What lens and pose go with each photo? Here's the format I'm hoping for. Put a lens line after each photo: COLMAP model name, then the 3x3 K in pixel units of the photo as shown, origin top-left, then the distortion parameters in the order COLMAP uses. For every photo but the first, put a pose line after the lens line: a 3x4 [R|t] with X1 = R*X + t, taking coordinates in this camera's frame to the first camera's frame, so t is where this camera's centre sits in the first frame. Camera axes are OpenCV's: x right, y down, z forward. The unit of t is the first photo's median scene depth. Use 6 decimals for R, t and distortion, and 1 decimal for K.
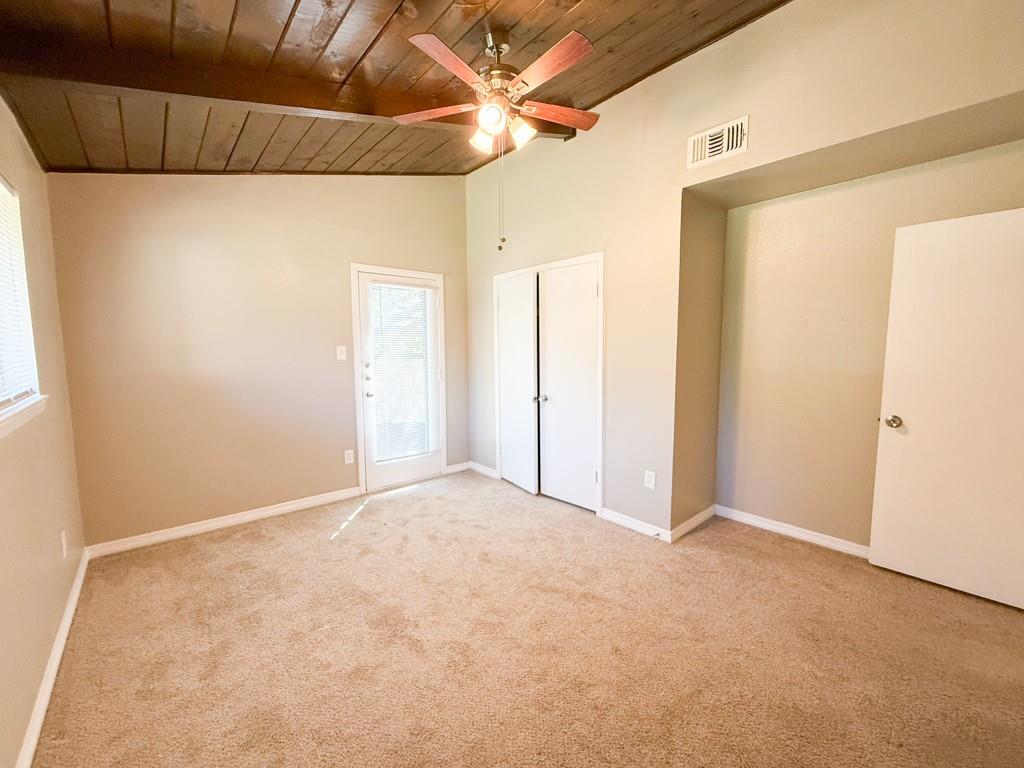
lens RADIAL K [[407.4, 0, 511.6], [0, 407.4, 381.7], [0, 0, 1]] dist [0.002410, -0.001327]
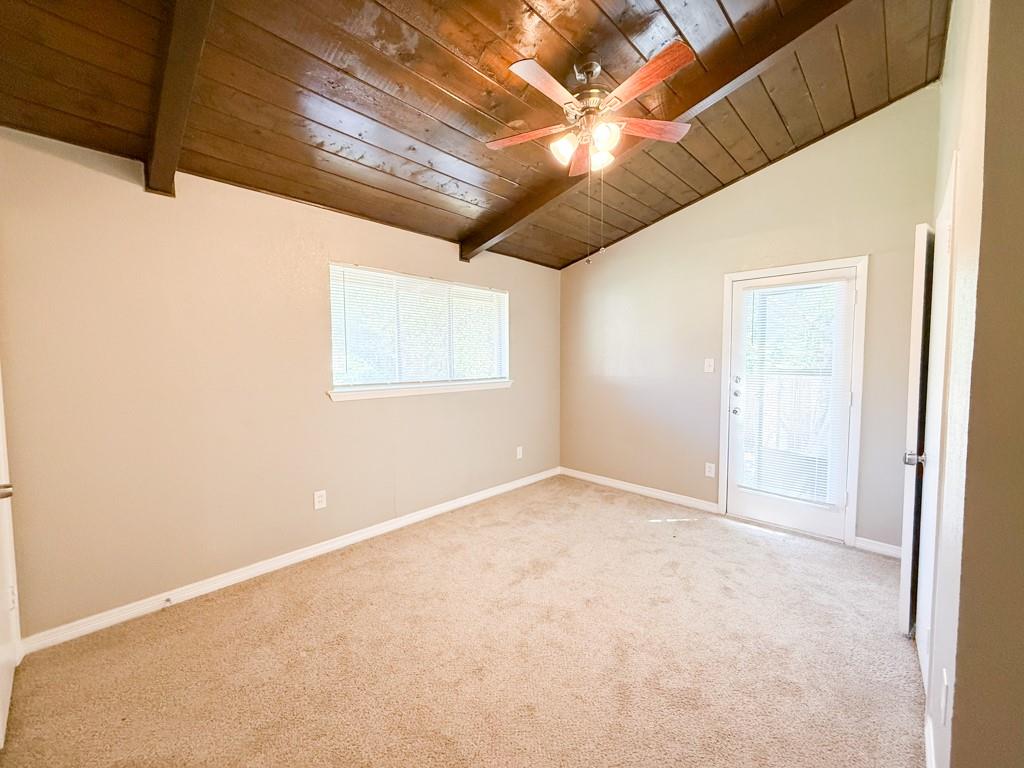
lens RADIAL K [[407.4, 0, 512.5], [0, 407.4, 383.0], [0, 0, 1]] dist [0.002410, -0.001327]
pose [[0.094417, 0.061420, -0.993636, 0.593532], [-0.091258, 0.994427, 0.052797, -0.039898], [0.991341, 0.085693, 0.099496, 0.451913]]
